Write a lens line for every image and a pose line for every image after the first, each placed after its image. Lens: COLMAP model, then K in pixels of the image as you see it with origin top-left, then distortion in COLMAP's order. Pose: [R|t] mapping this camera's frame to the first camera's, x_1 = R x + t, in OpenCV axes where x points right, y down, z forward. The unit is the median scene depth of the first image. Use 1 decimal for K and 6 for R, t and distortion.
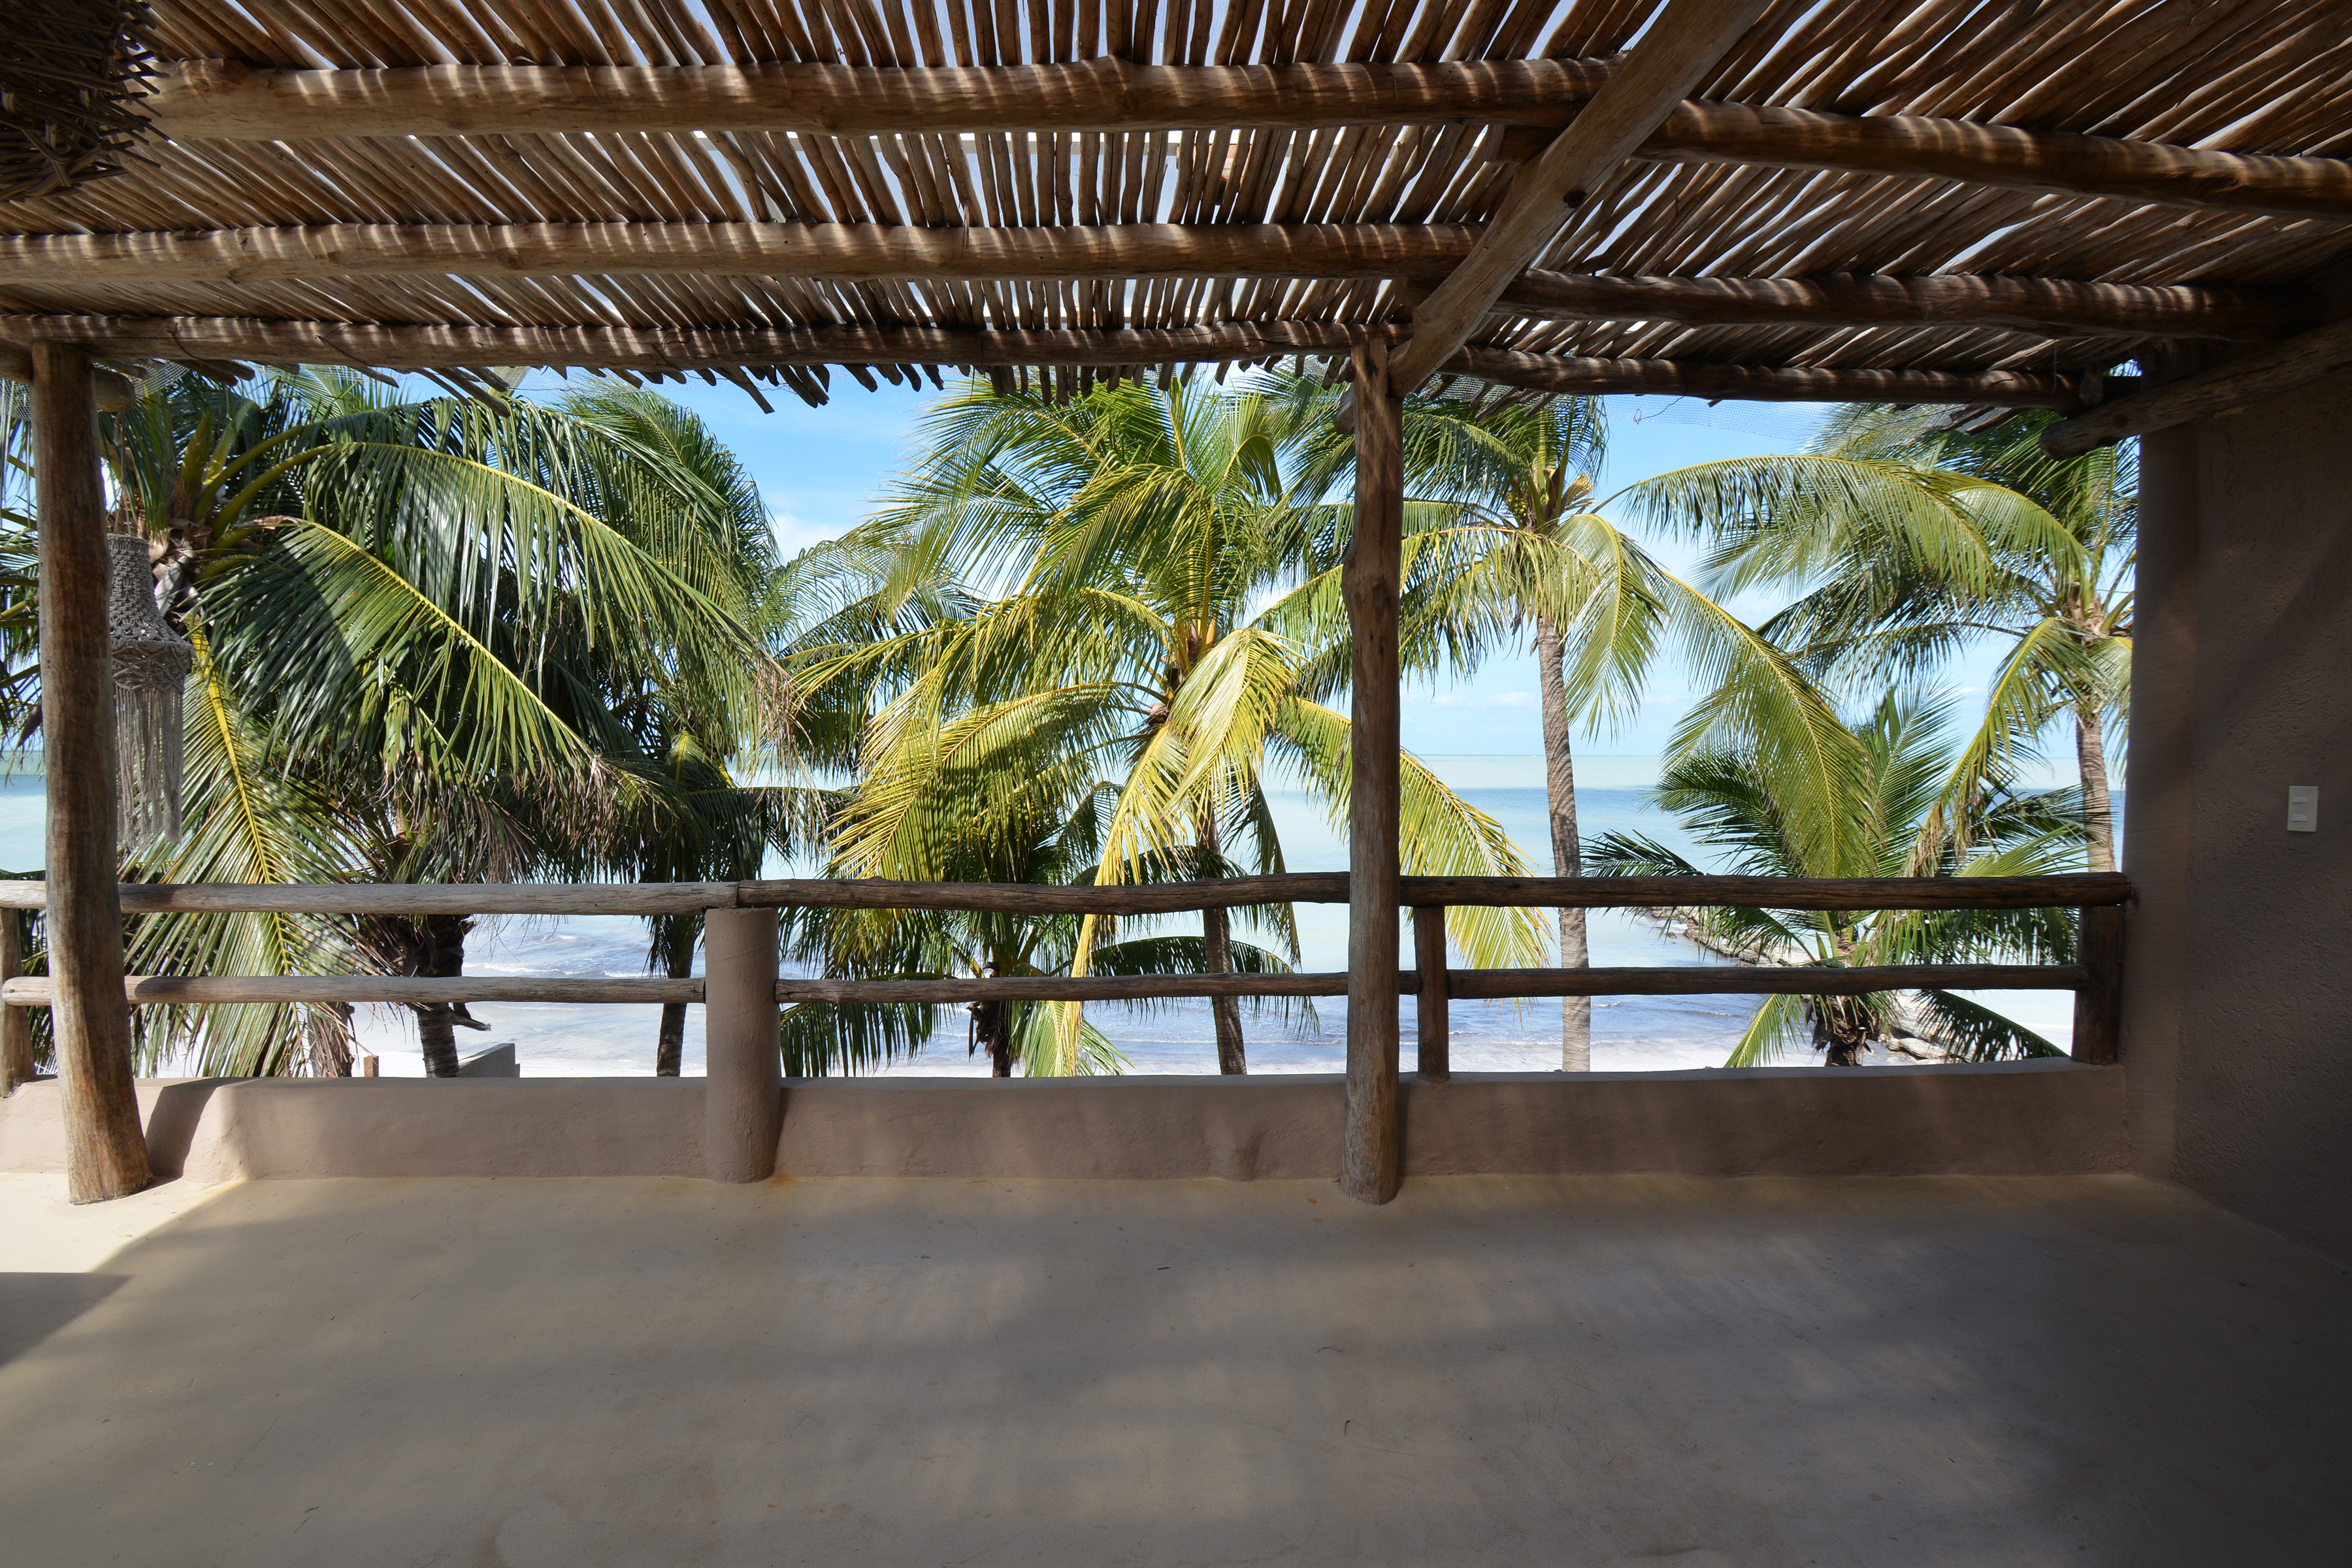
lens RADIAL K [[1050.3, 0, 1176.0], [0, 1050.3, 784.0], [0, 0, 1]] dist [-0.000082, 0.000091]
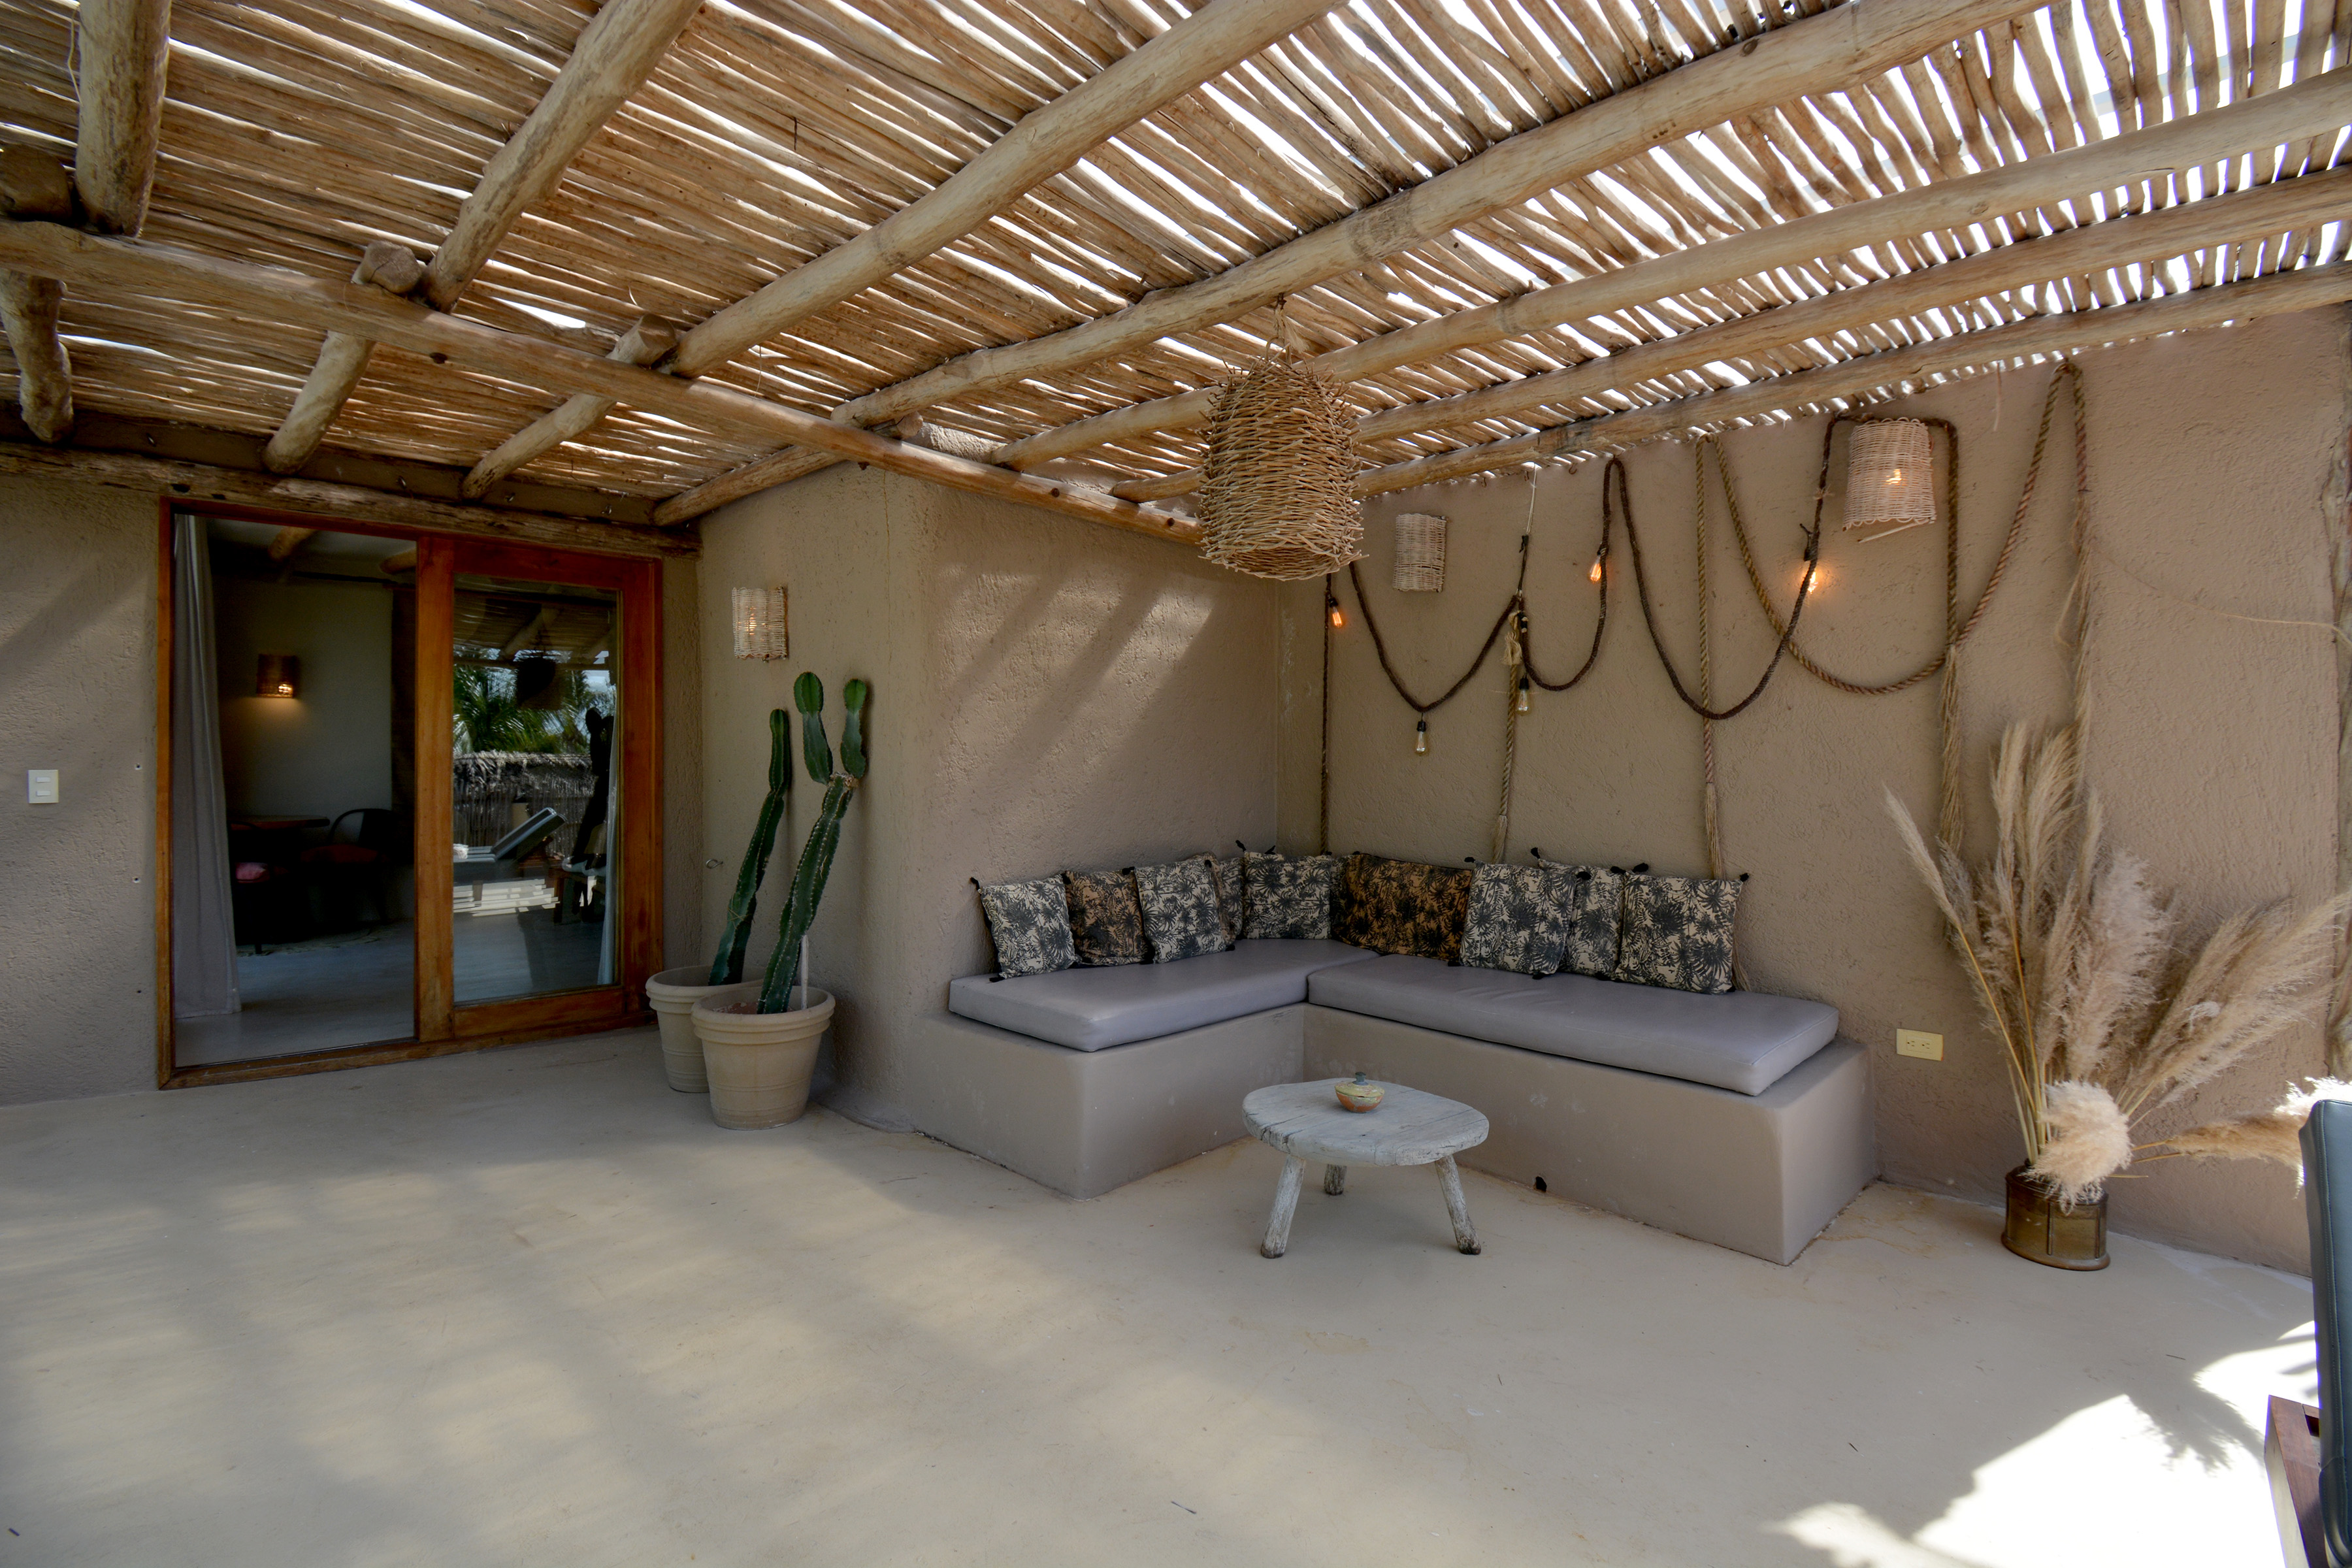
lens RADIAL K [[1050.3, 0, 1176.0], [0, 1050.3, 784.0], [0, 0, 1]] dist [-0.000082, 0.000091]
pose [[-0.687616, -0.022261, 0.725733, -0.832120], [0.018177, 0.998689, 0.047856, -0.015627], [-0.725847, 0.046099, -0.686310, 0.786517]]
